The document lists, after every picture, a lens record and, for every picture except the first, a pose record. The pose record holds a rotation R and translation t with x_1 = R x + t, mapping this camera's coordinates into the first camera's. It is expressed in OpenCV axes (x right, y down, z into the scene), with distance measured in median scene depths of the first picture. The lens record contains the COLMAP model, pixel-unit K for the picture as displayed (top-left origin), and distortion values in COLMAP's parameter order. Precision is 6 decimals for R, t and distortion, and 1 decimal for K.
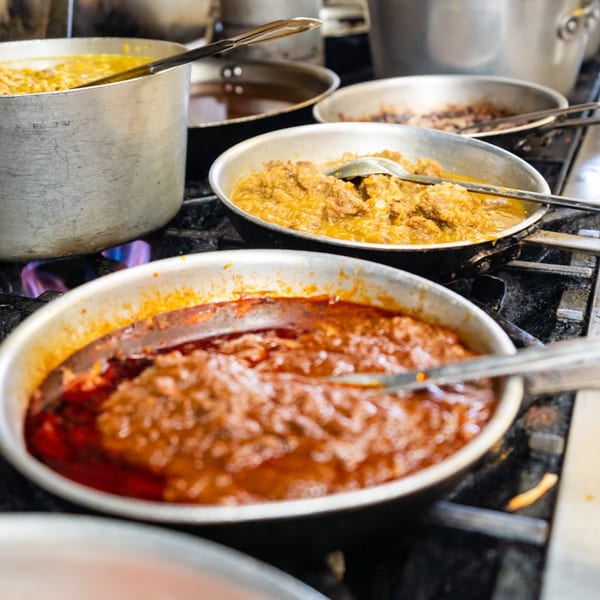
lens RADIAL K [[1173.2, 0, 300.0], [0, 1173.2, 300.0], [0, 0, 1]] dist [0.029090, -0.327721]
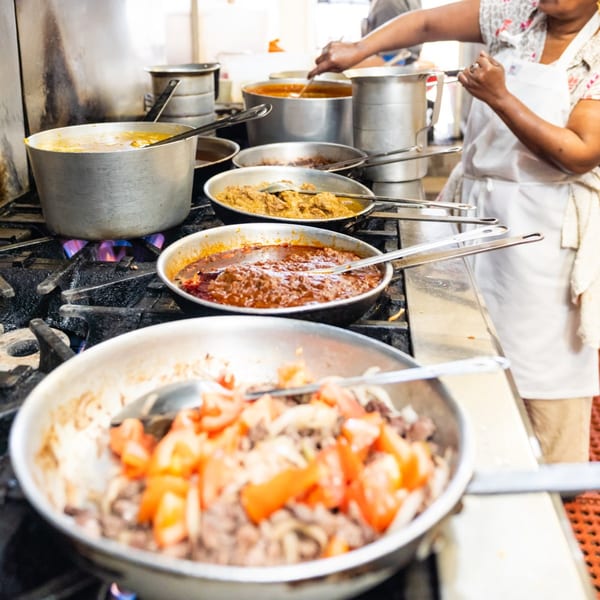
lens RADIAL K [[1173.2, 0, 300.0], [0, 1173.2, 300.0], [0, 0, 1]] dist [0.029090, -0.327721]
pose [[0.957777, -0.052906, 0.282602, -0.505422], [0.072514, 0.995599, -0.059373, 0.204747], [-0.278217, 0.077359, 0.957398, -0.924833]]
